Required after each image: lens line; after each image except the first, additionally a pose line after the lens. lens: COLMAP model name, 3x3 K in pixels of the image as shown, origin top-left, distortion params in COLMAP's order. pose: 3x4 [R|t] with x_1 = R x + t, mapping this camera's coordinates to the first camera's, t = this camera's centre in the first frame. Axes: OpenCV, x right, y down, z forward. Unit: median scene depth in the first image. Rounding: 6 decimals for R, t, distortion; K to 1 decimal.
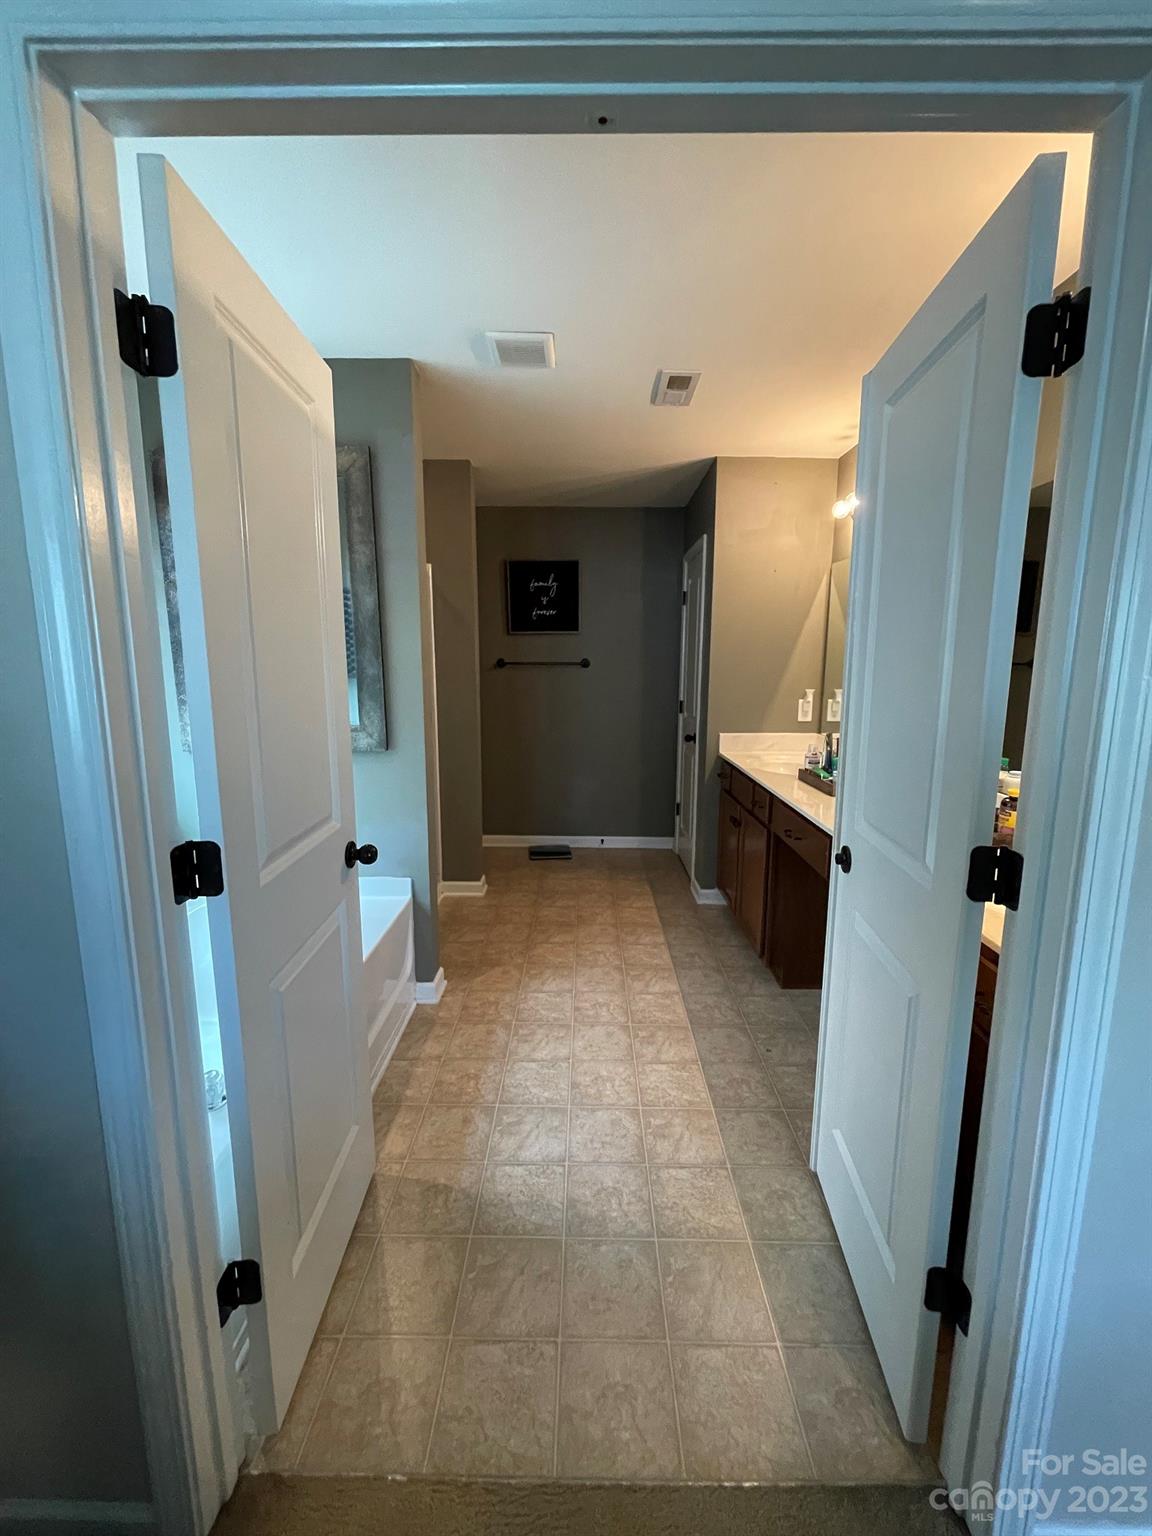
lens RADIAL K [[618.7, 0, 579.4], [0, 618.7, 759.5], [0, 0, 1]] dist [-0.001977, 0.000057]
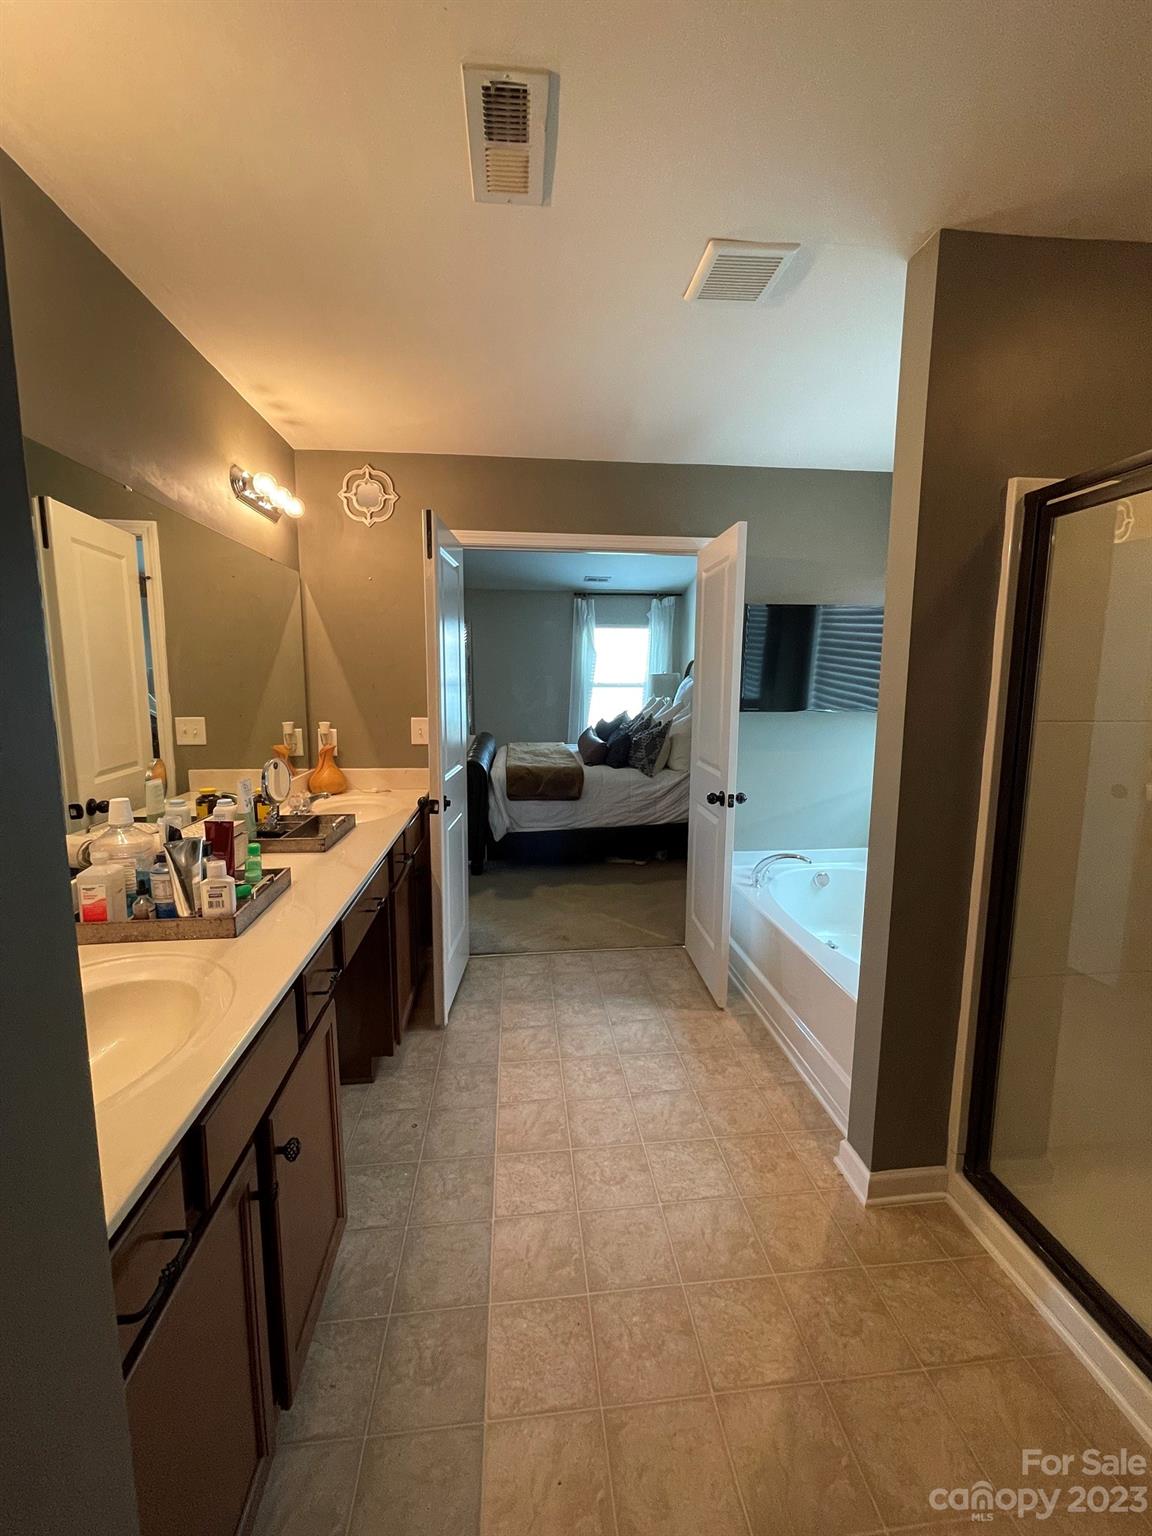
lens RADIAL K [[618.7, 0, 579.4], [0, 618.7, 759.5], [0, 0, 1]] dist [-0.001977, 0.000057]
pose [[-0.993275, 0.005183, -0.115666, 0.171074], [-0.028791, 0.956561, 0.290106, -0.295153], [0.112146, 0.291485, -0.949979, 1.713341]]
